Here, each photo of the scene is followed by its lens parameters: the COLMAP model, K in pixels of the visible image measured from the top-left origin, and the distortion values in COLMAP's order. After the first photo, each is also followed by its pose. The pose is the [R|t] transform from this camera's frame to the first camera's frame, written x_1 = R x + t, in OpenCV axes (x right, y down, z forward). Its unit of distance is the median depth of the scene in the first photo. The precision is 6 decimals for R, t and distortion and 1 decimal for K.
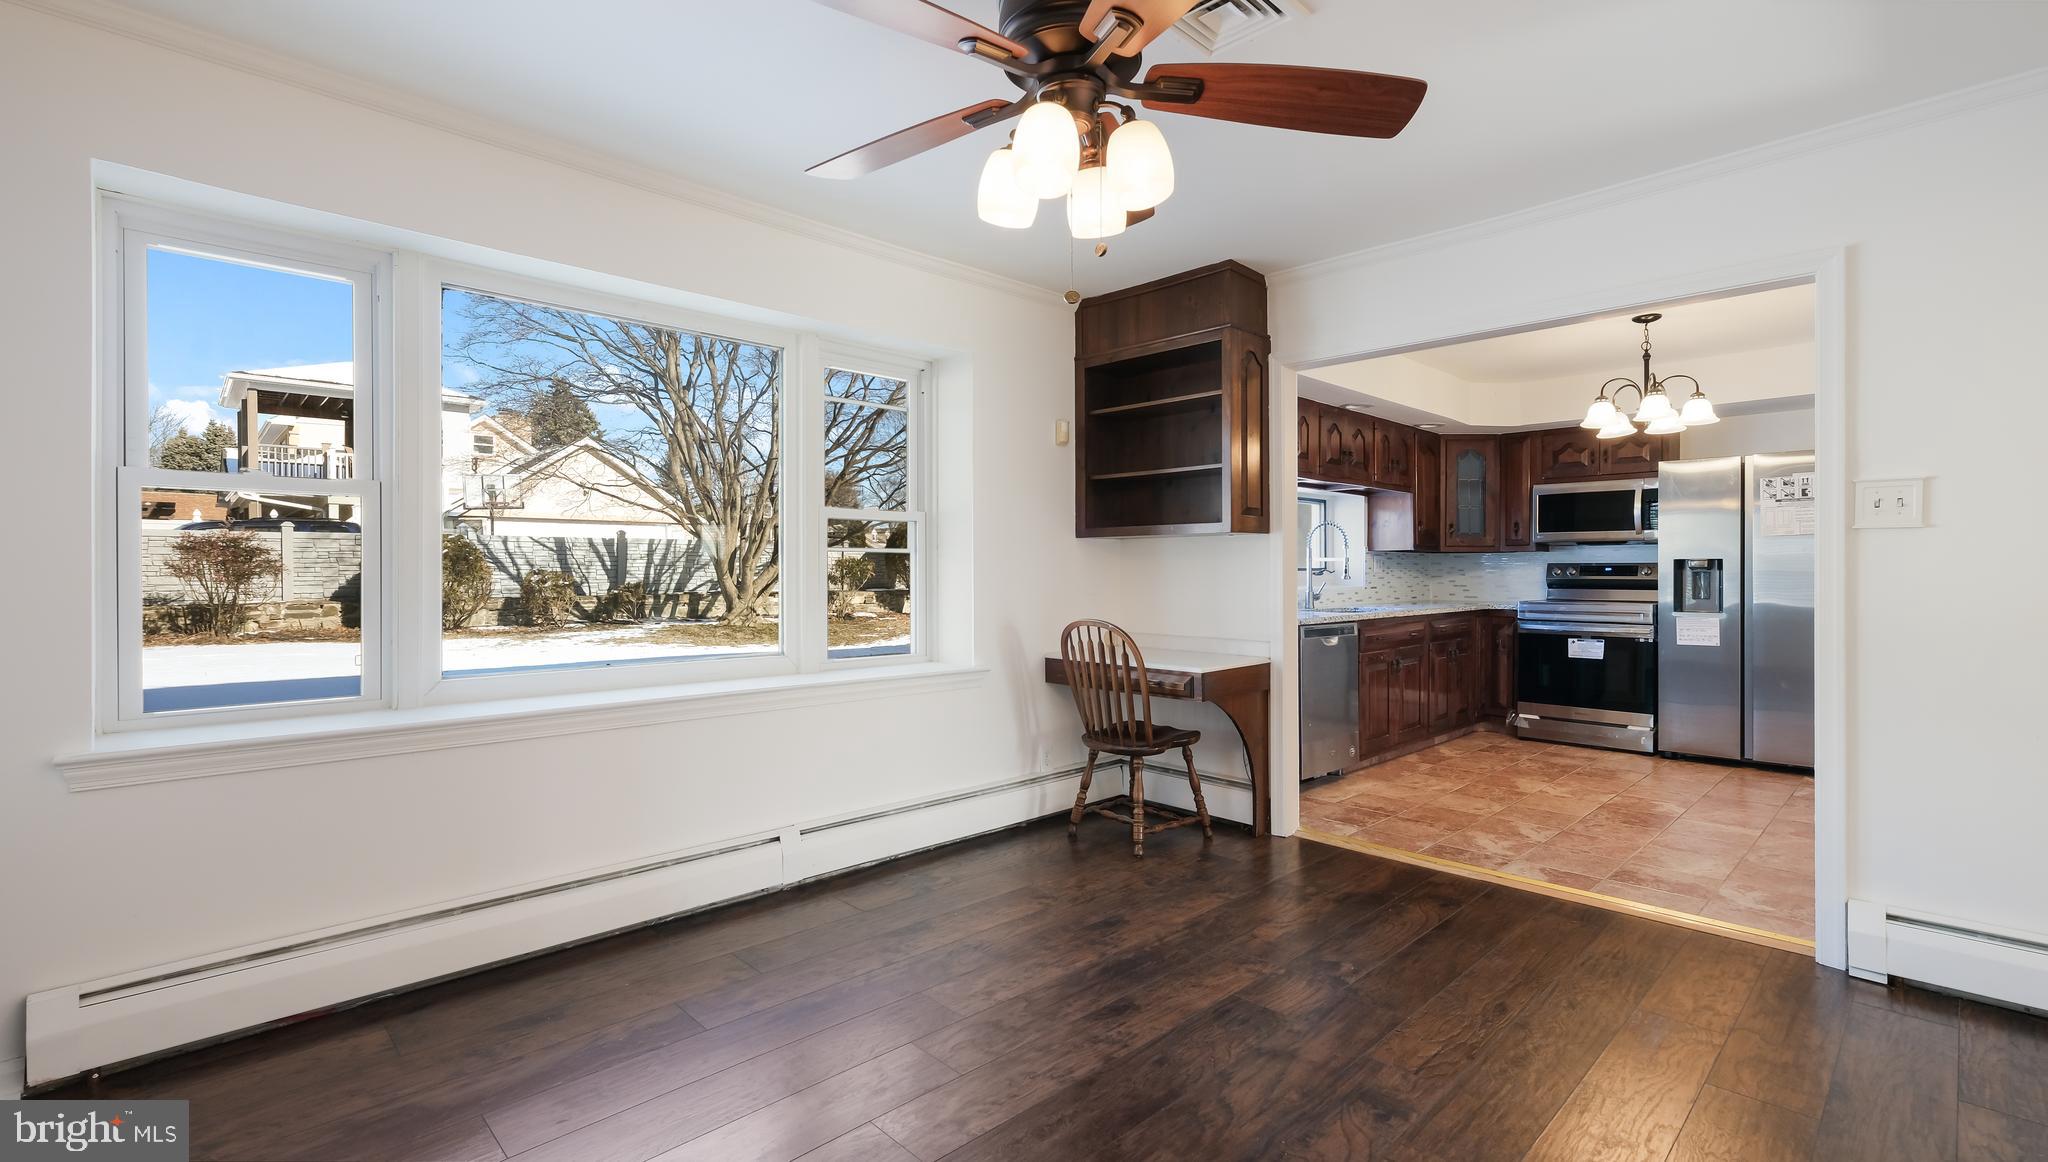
lens RADIAL K [[902.7, 0, 1017.1], [0, 902.7, 573.5], [0, 0, 1]] dist [-0.002014, 0.002255]
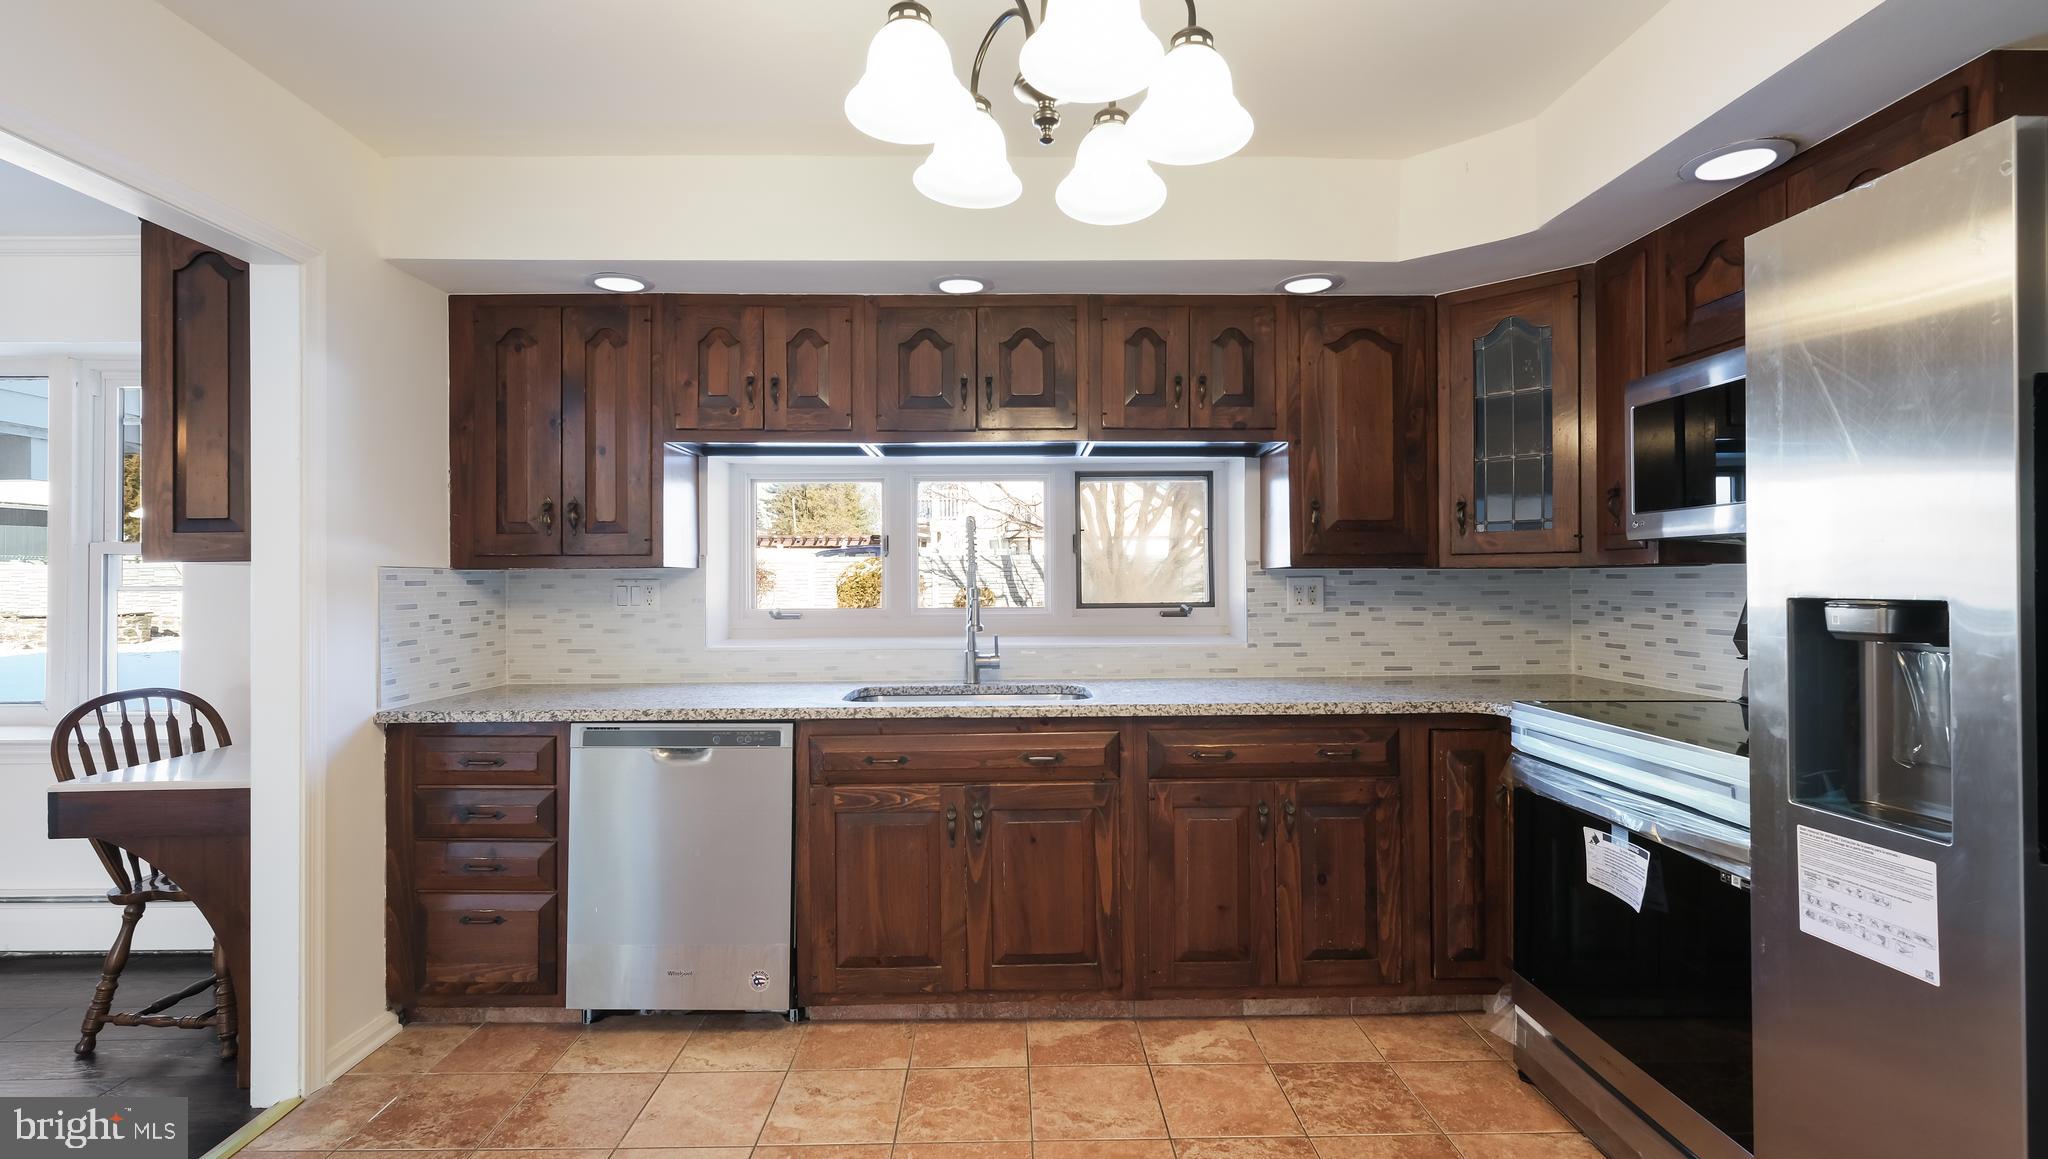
lens RADIAL K [[902.7, 0, 1015.8], [0, 902.7, 575.4], [0, 0, 1]] dist [-0.002014, 0.002255]
pose [[0.734438, -0.008831, -0.678618, 0.689201], [0.002939, 0.999947, -0.009832, -0.018873], [0.678669, 0.005226, 0.734426, 0.612420]]
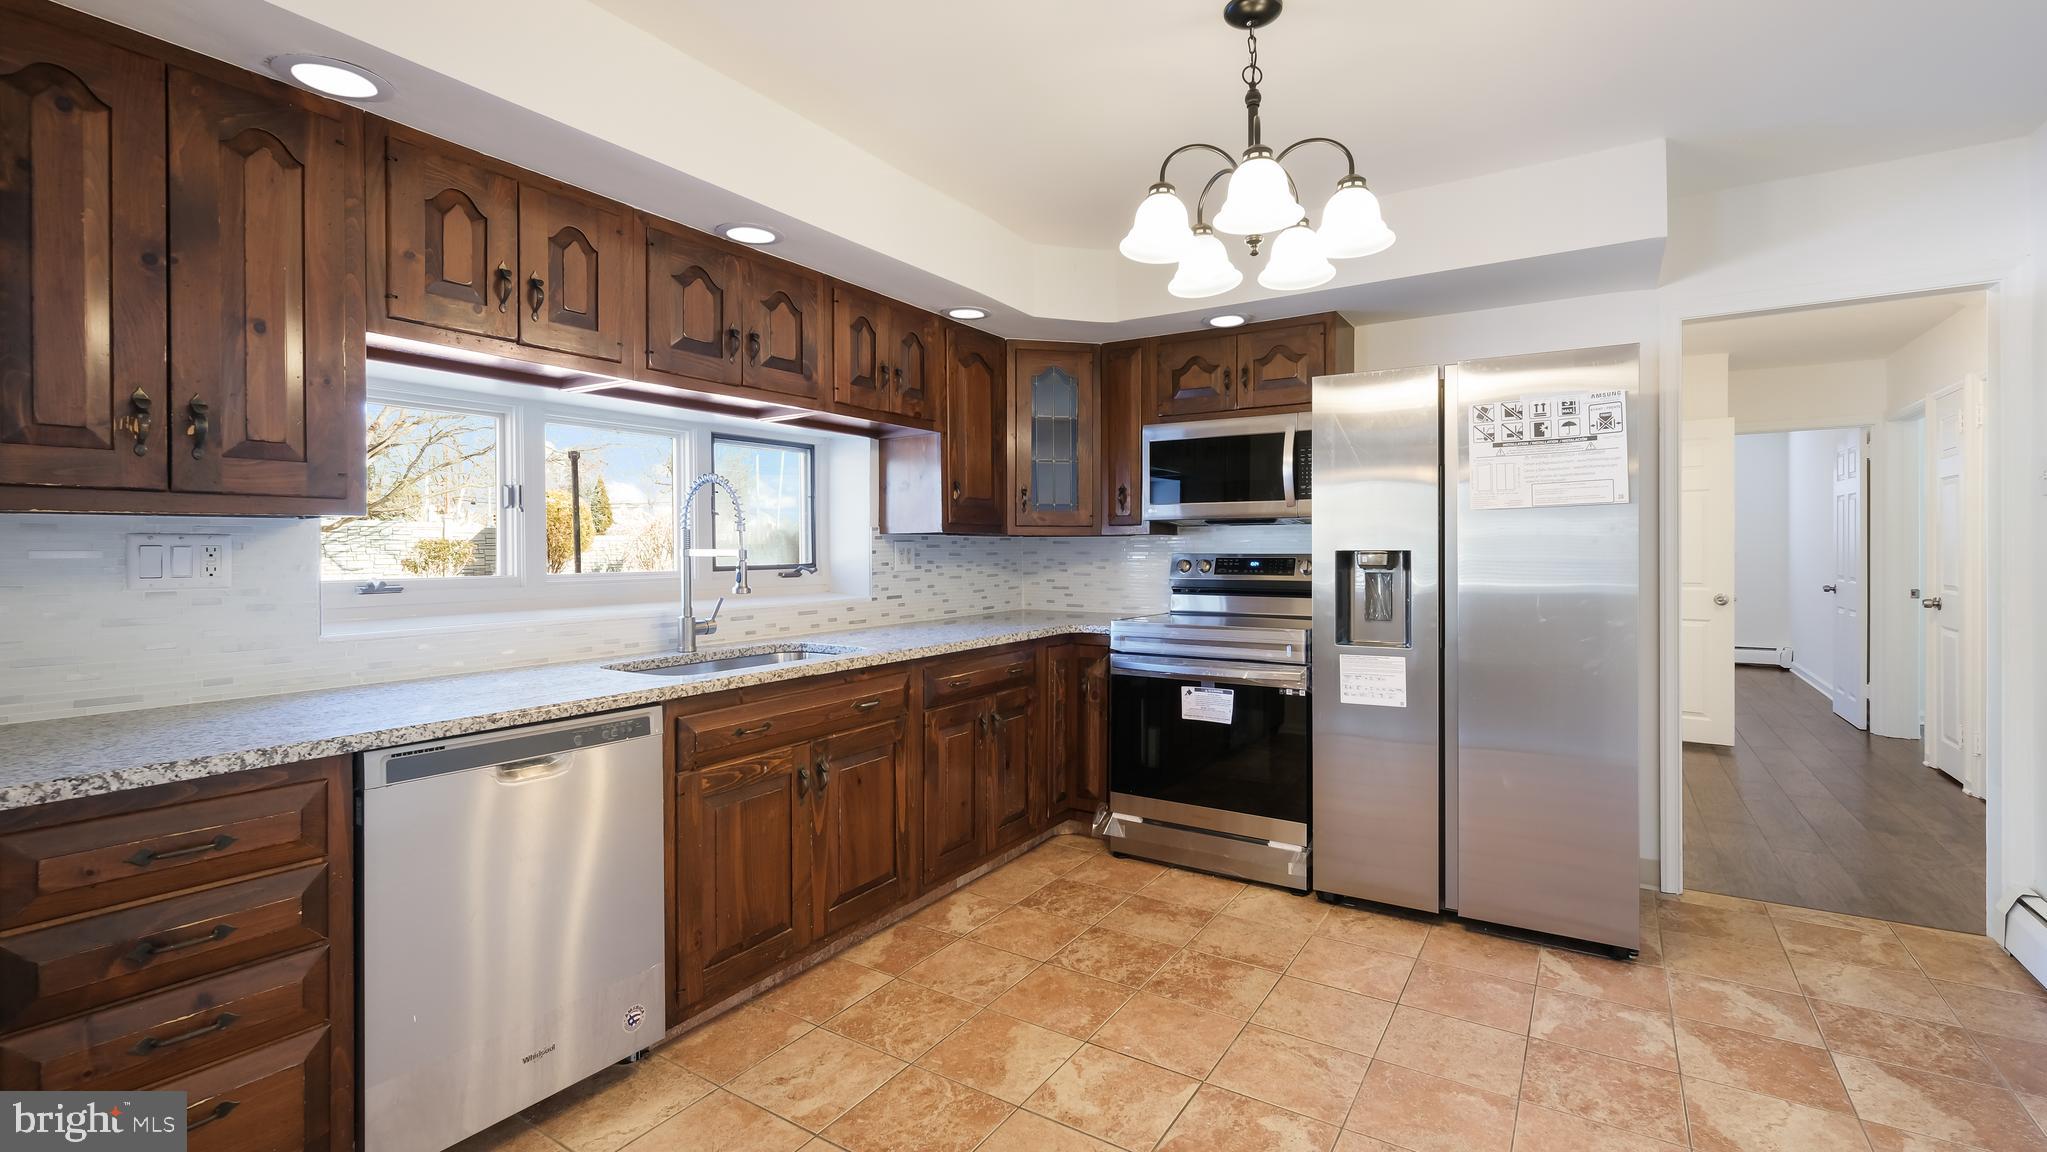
lens RADIAL K [[893.2, 0, 1012.7], [0, 893.2, 555.6], [0, 0, 1]] dist [-0.004330, 0.000671]
pose [[0.973398, -0.005197, 0.229063, 0.377413], [0.004162, 0.999979, 0.005001, -0.015196], [-0.229084, -0.003914, 0.973399, 0.470946]]
